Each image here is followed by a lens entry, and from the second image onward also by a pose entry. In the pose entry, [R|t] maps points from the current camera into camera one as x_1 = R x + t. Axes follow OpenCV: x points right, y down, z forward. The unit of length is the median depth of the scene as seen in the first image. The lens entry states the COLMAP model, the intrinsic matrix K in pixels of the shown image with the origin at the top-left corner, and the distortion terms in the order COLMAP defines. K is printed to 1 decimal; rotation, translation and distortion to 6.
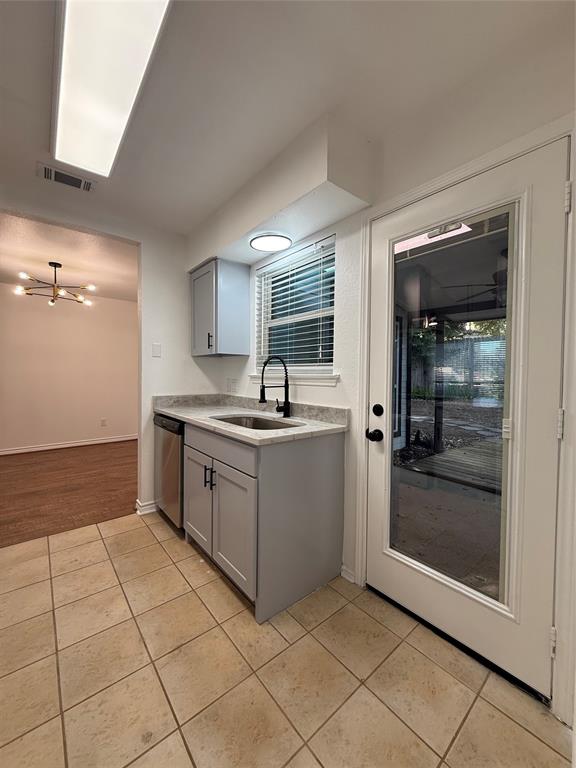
lens RADIAL K [[306.9, 0, 293.1], [0, 306.9, 380.1], [0, 0, 1]] dist [-0.000695, 0.000500]
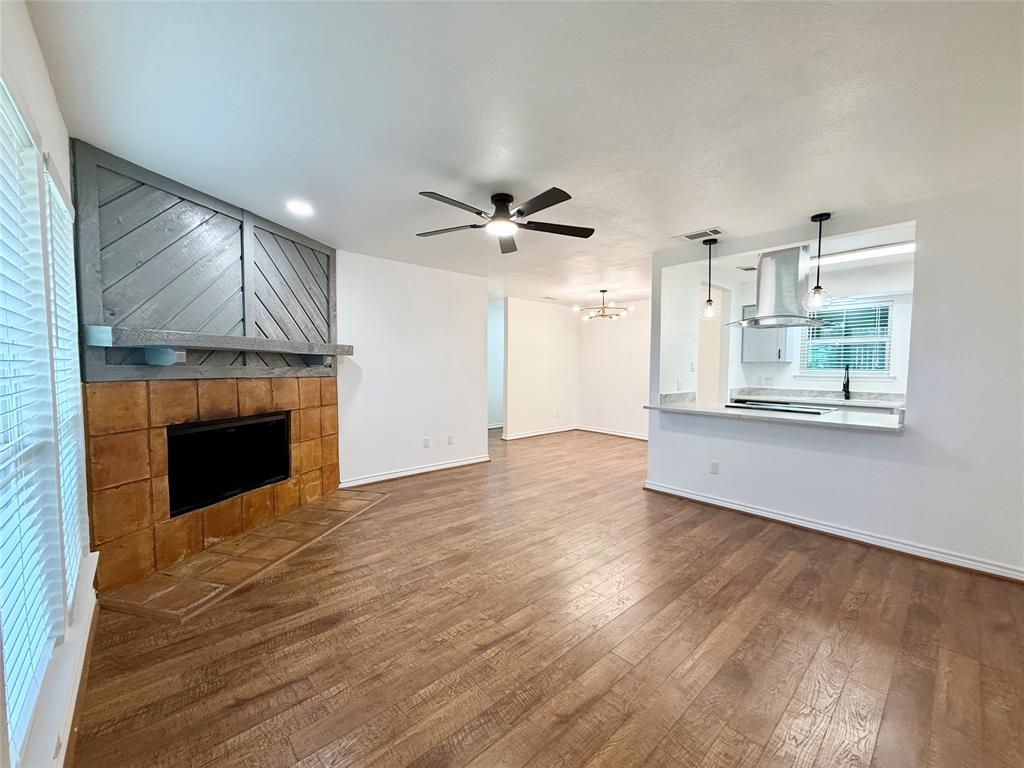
lens RADIAL K [[409.2, 0, 511.8], [0, 409.2, 383.7], [0, 0, 1]] dist [-0.000695, 0.000500]
pose [[0.999599, -0.006236, 0.027610, -1.632010], [0.005587, 0.999708, 0.023529, -0.028979], [-0.027748, -0.023365, 0.999342, -1.042078]]
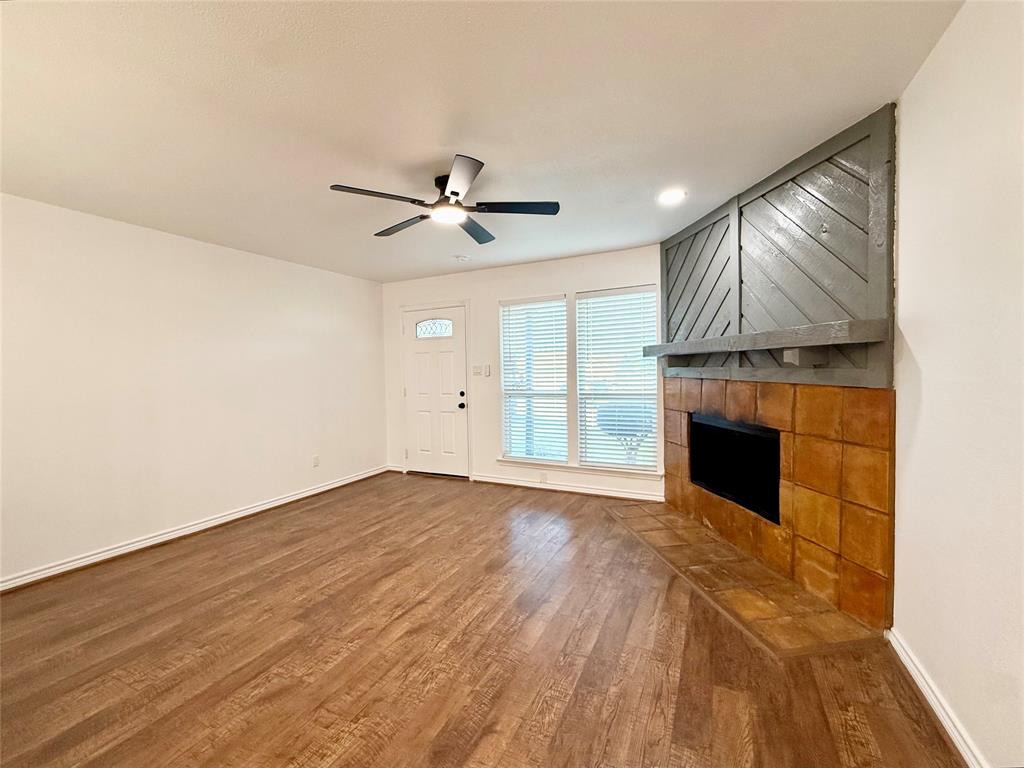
lens RADIAL K [[409.2, 0, 502.3], [0, 409.2, 385.7], [0, 0, 1]] dist [-0.000695, 0.000500]
pose [[-0.924951, 0.020439, -0.379536, -1.377317], [-0.000925, 0.998429, 0.056022, -0.068078], [0.380085, 0.052169, -0.923479, 0.953102]]
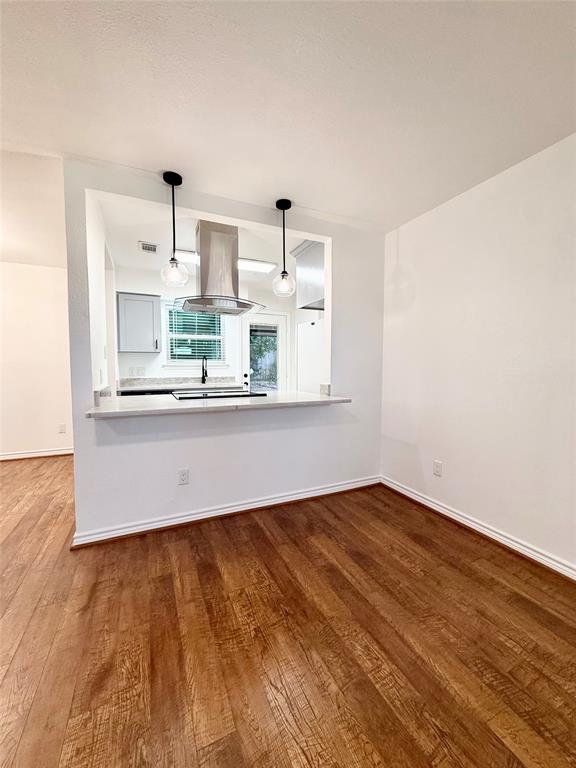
lens RADIAL K [[306.9, 0, 285.5], [0, 306.9, 380.8], [0, 0, 1]] dist [-0.000695, 0.000500]
pose [[0.265798, -0.057676, 0.962302, -1.611137], [0.025557, 0.998279, 0.052773, 0.000124], [-0.963690, 0.010567, 0.266814, -0.115744]]
